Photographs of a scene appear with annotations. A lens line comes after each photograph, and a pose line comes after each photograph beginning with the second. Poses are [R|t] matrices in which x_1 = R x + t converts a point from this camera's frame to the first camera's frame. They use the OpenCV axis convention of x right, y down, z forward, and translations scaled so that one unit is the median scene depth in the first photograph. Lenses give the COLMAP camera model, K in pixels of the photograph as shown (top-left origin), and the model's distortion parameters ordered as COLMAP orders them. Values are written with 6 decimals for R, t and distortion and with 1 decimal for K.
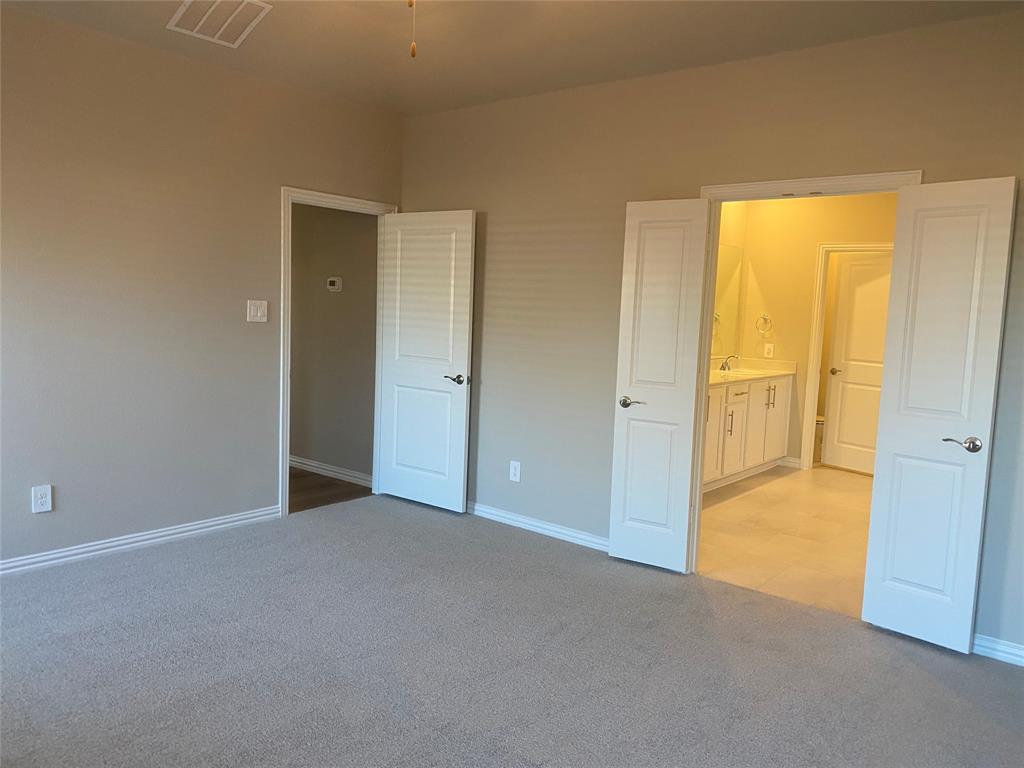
lens RADIAL K [[765.1, 0, 485.5], [0, 765.1, 396.0], [0, 0, 1]] dist [0.006754, -0.001568]
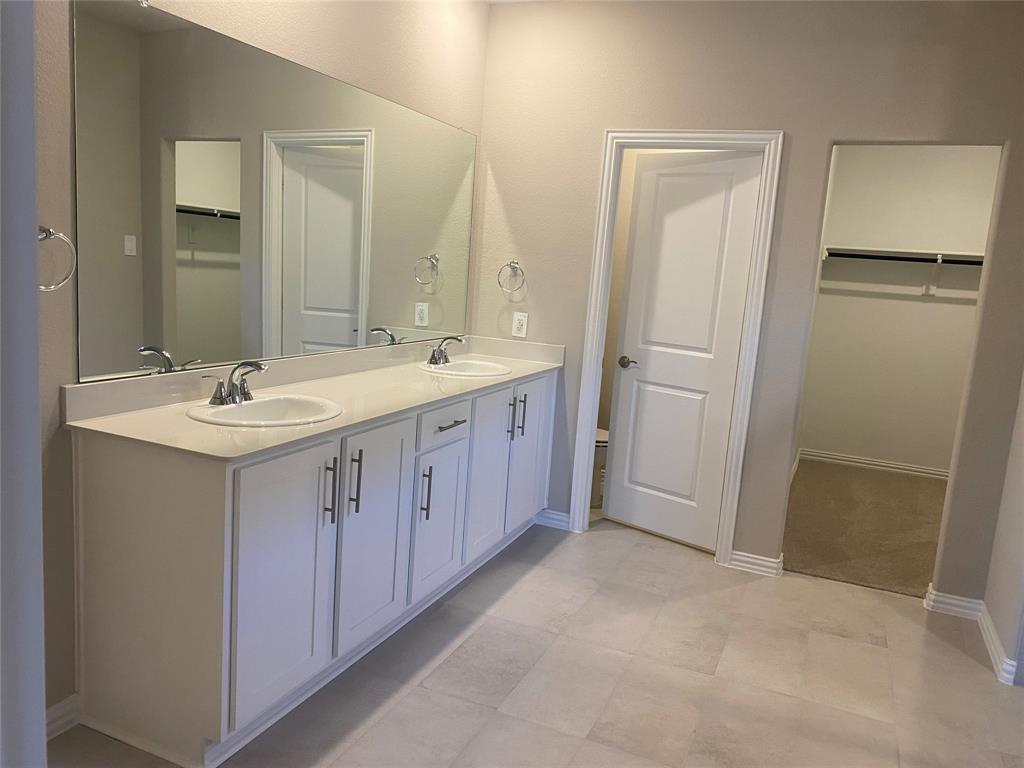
lens RADIAL K [[765.1, 0, 485.5], [0, 765.1, 396.0], [0, 0, 1]] dist [0.006754, -0.001568]
pose [[0.966601, -0.018428, 0.255624, 0.204182], [-0.002872, 0.996570, 0.082706, -0.054514], [-0.256271, -0.080678, 0.963232, 0.467796]]
